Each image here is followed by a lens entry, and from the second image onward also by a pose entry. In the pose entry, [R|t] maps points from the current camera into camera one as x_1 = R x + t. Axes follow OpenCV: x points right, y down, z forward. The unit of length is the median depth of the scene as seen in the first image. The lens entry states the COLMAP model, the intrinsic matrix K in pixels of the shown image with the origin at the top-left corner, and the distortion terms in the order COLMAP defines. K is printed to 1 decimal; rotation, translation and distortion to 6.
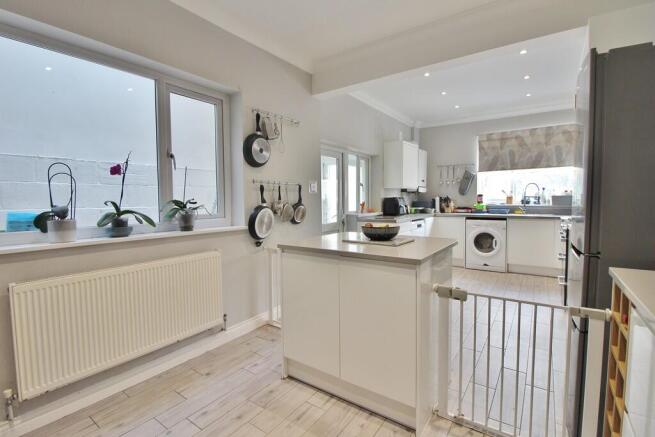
lens RADIAL K [[306.4, 0, 333.4], [0, 306.4, 211.9], [0, 0, 1]] dist [-0.004557, -0.001159]
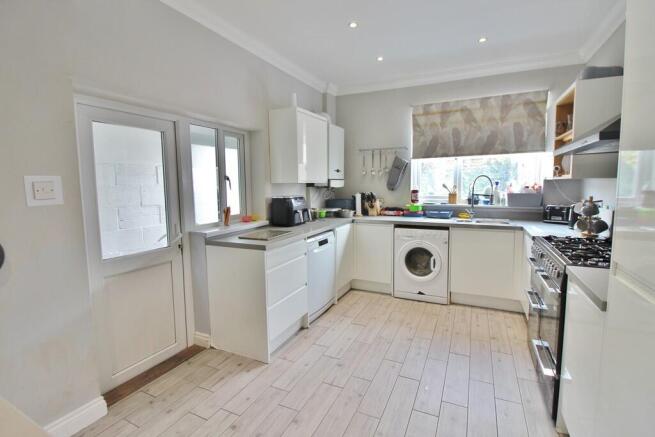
lens RADIAL K [[306.4, 0, 333.4], [0, 306.4, 211.9], [0, 0, 1]] dist [-0.004557, -0.001159]
pose [[0.985836, -0.018149, 0.166726, 0.184999], [0.010344, 0.998815, 0.047564, -0.045985], [-0.167391, -0.045165, 0.984855, 0.347951]]
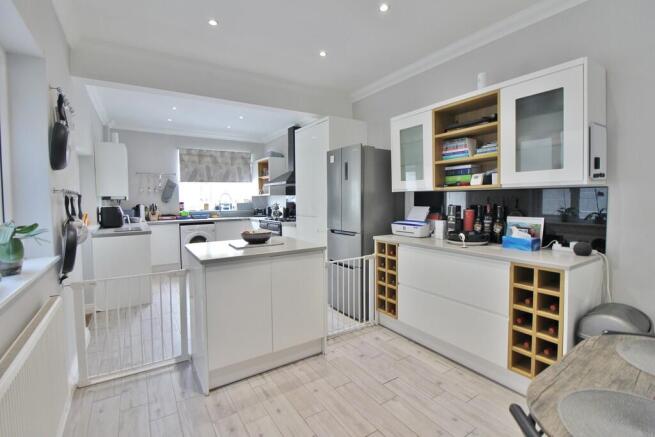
lens RADIAL K [[306.4, 0, 333.4], [0, 306.4, 211.9], [0, 0, 1]] dist [-0.004557, -0.001159]
pose [[0.369609, -0.034872, 0.928533, -0.374159], [0.047081, 0.998715, 0.018767, -0.018825], [-0.927994, 0.036780, 0.370776, 0.096379]]
